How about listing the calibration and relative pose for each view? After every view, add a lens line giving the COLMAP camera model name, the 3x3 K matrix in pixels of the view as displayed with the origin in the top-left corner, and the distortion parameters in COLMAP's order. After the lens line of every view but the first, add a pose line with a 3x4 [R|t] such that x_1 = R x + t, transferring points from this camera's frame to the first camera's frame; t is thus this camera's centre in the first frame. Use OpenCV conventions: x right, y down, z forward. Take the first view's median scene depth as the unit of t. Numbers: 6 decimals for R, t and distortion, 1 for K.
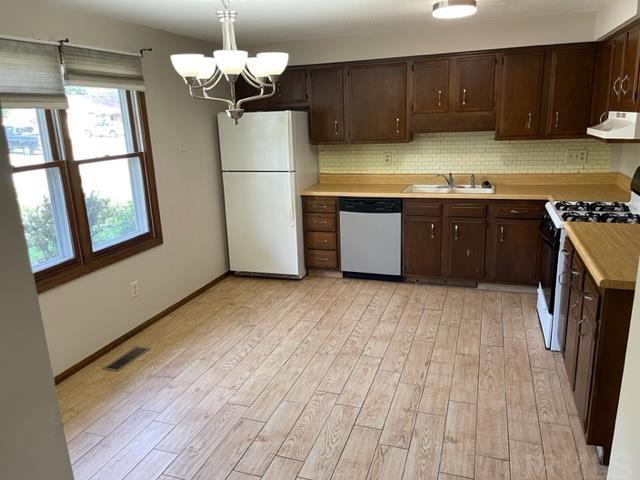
lens RADIAL K [[477.8, 0, 320.0], [0, 477.8, 240.0], [0, 0, 1]] dist [0.062181, -0.111200]
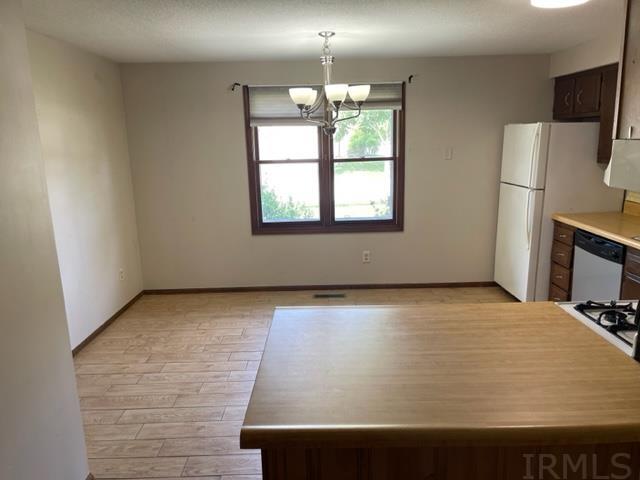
lens RADIAL K [[477.8, 0, 320.0], [0, 477.8, 240.0], [0, 0, 1]] dist [0.062181, -0.111200]
pose [[0.330859, 0.223187, -0.916908, 0.736957], [-0.226836, 0.961951, 0.152299, -0.110052], [0.916012, 0.157598, 0.368897, 0.350485]]
